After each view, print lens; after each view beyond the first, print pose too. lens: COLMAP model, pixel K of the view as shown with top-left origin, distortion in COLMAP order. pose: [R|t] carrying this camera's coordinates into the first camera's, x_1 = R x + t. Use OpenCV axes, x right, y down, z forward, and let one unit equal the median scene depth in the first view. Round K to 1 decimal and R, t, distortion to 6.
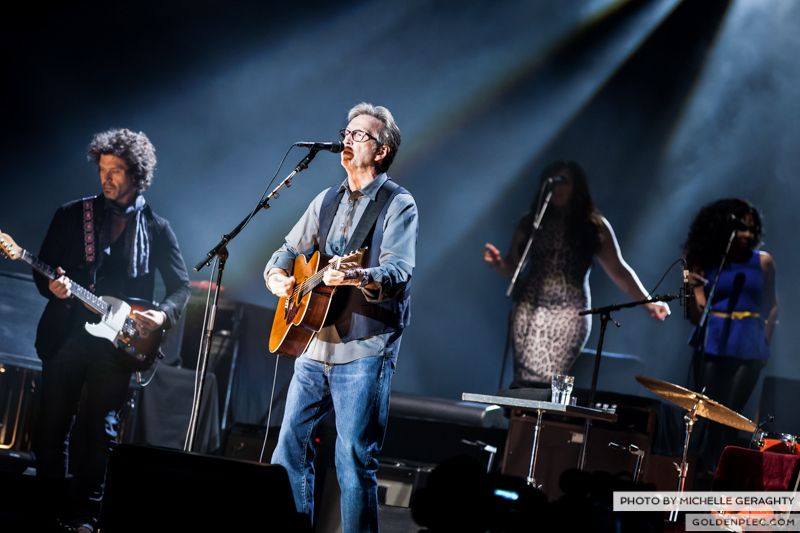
lens RADIAL K [[4467.8, 0, 400.0], [0, 4467.8, 266.5], [0, 0, 1]] dist [-0.332389, -26.739417]
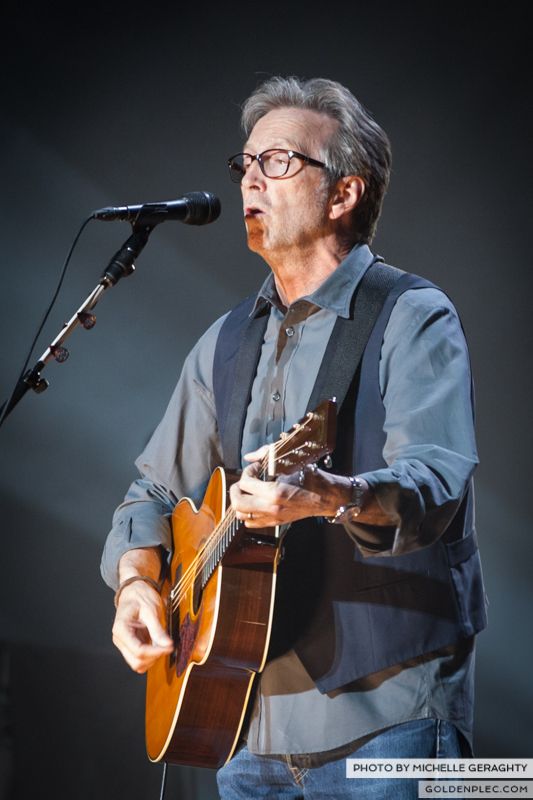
lens RADIAL K [[4467.8, 0, 266.5], [0, 4467.8, 400.0], [0, 0, 1]] dist [-0.332389, -26.739417]
pose [[0.985250, -0.165973, -0.041664, 0.002503], [0.166816, 0.985831, 0.017608, -0.015986], [0.038151, -0.024298, 0.998977, 0.611430]]
